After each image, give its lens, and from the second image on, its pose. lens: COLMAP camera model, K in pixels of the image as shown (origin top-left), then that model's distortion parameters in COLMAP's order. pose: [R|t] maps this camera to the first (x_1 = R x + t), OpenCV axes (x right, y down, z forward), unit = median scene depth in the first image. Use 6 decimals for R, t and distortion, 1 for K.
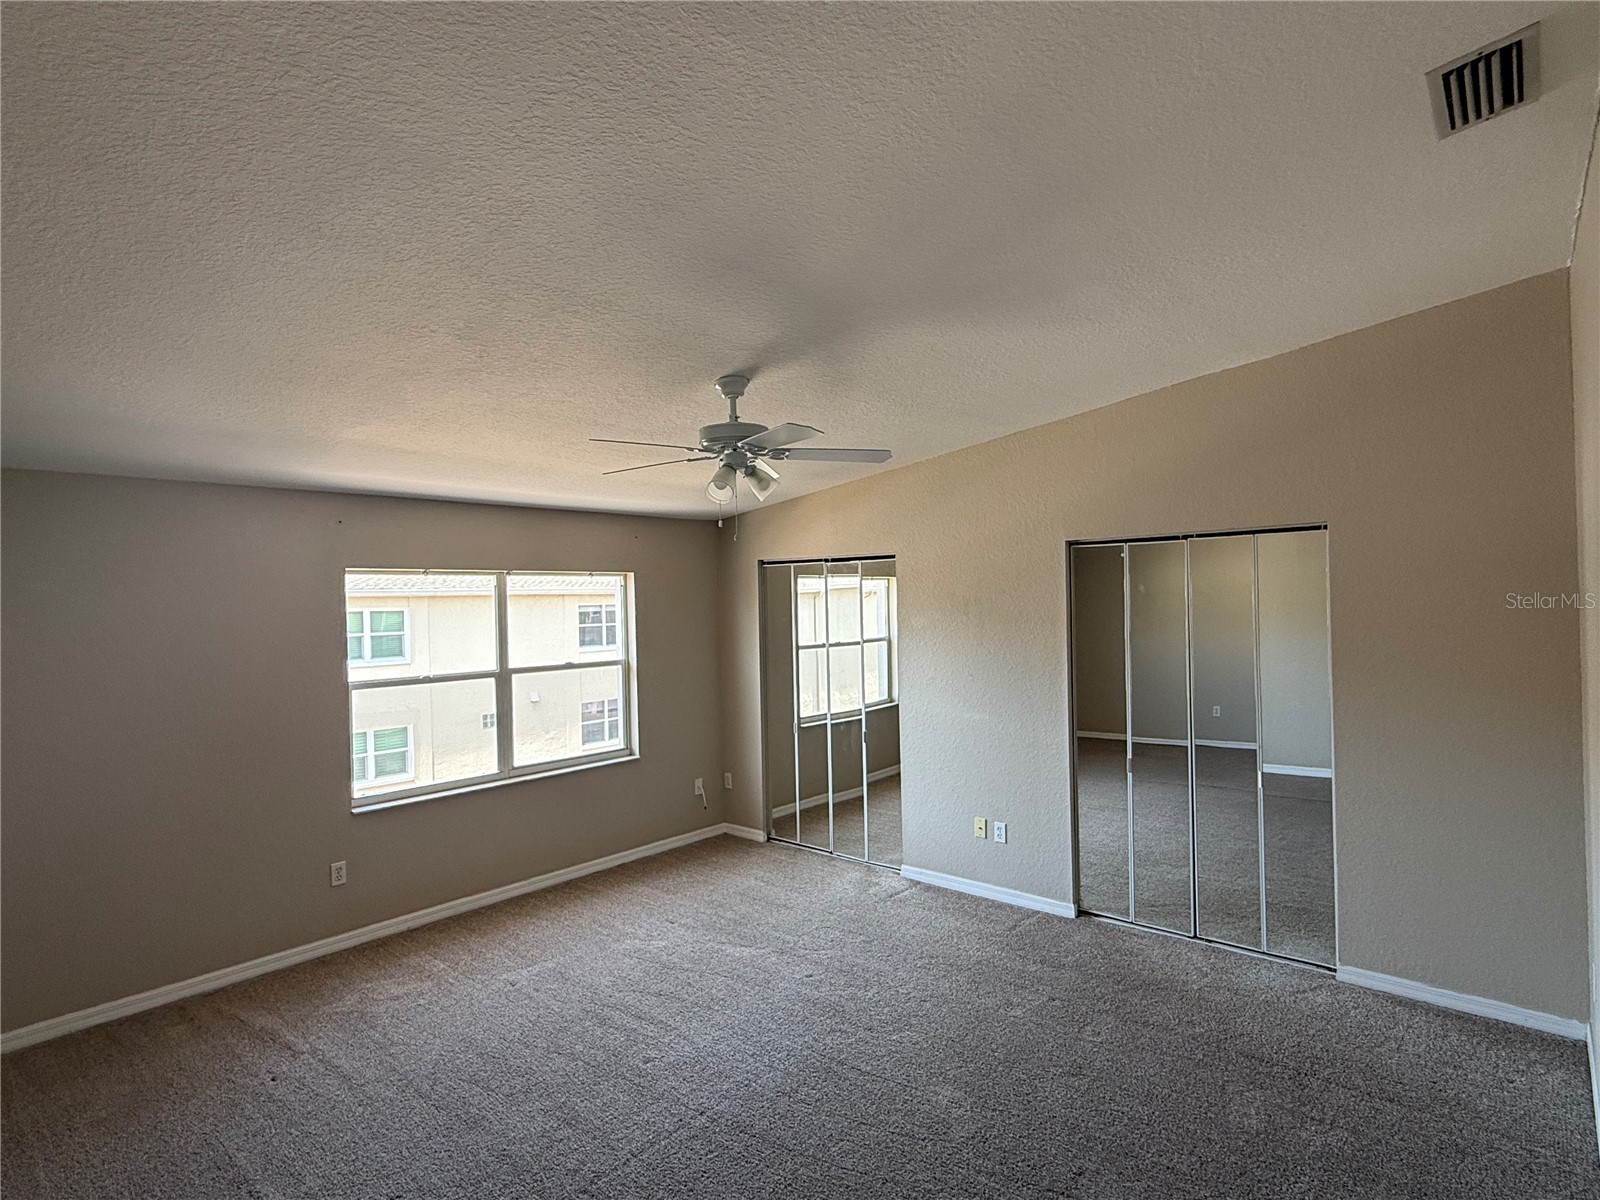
lens RADIAL K [[840.1, 0, 800.0], [0, 840.1, 597.7], [0, 0, 1]] dist [0.000890, -0.000359]
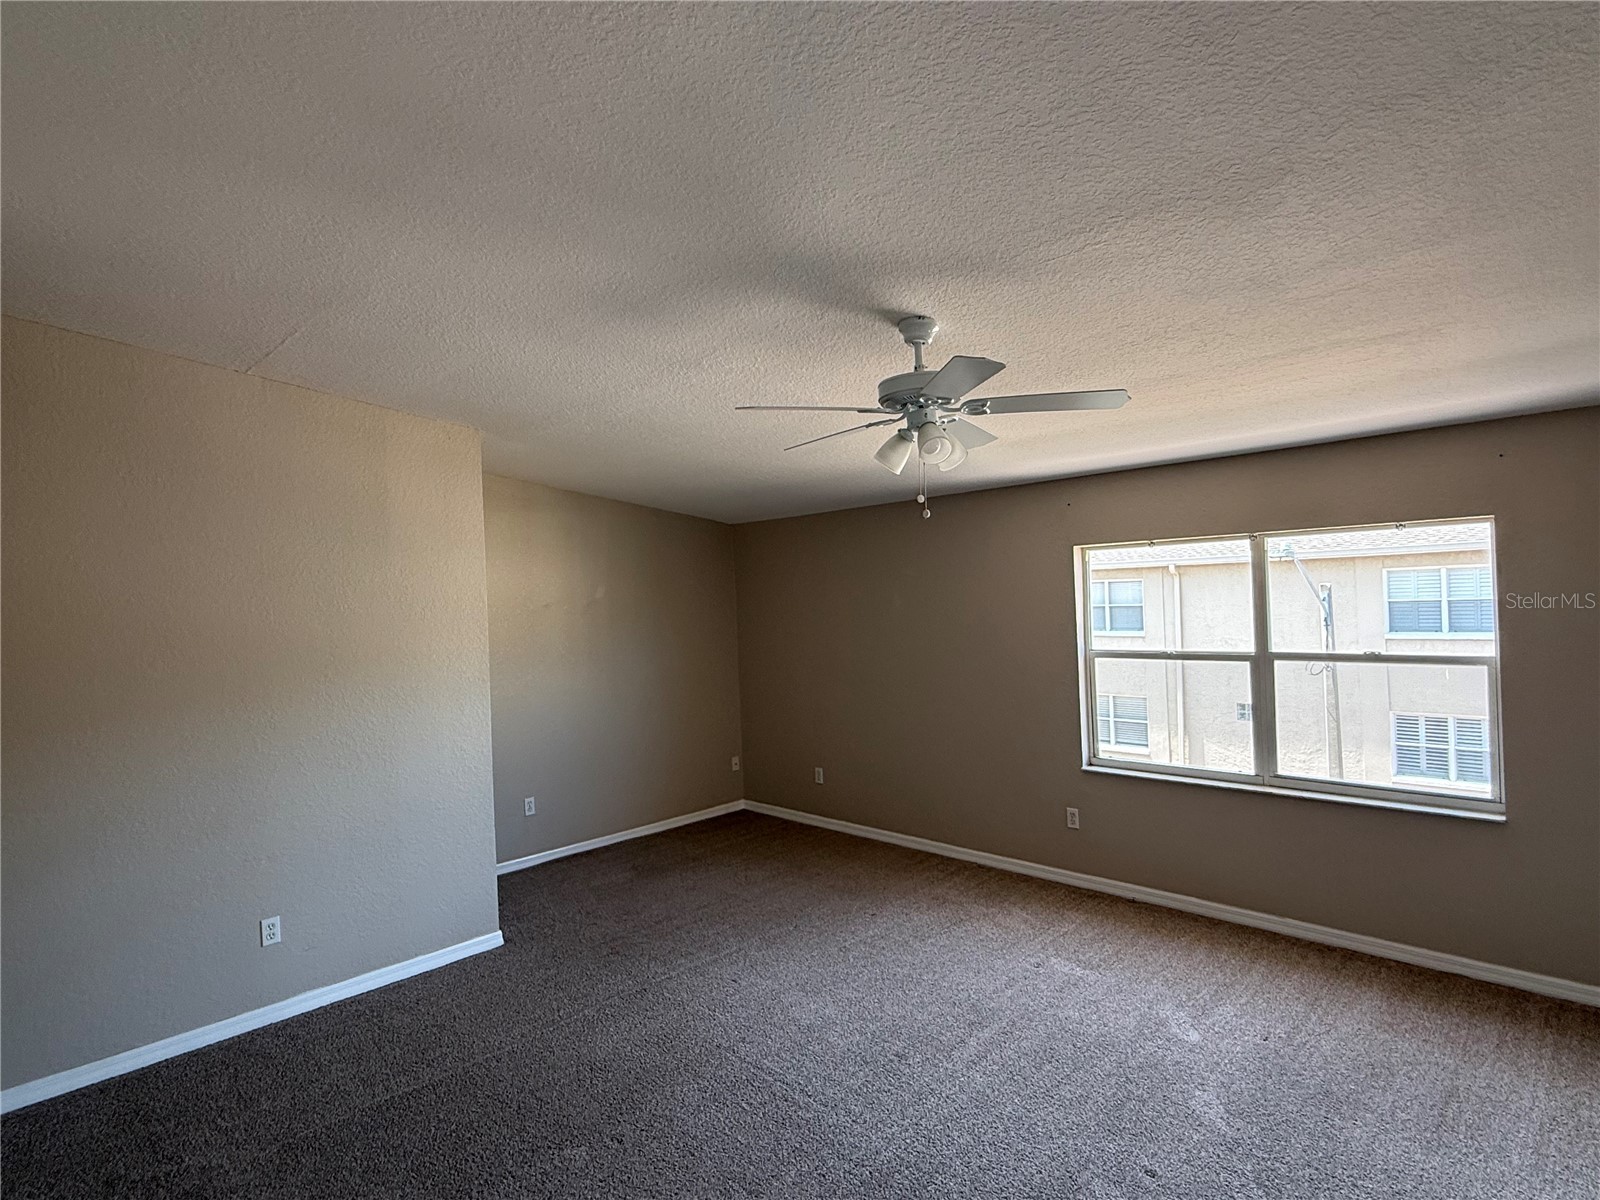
lens RADIAL K [[840.1, 0, 800.0], [0, 840.1, 597.8], [0, 0, 1]] dist [0.000890, -0.000359]
pose [[-0.072555, 0.024915, -0.997053, 0.507461], [0.043513, 0.998815, 0.021793, -0.006177], [0.996415, -0.041804, -0.073553, 0.624035]]
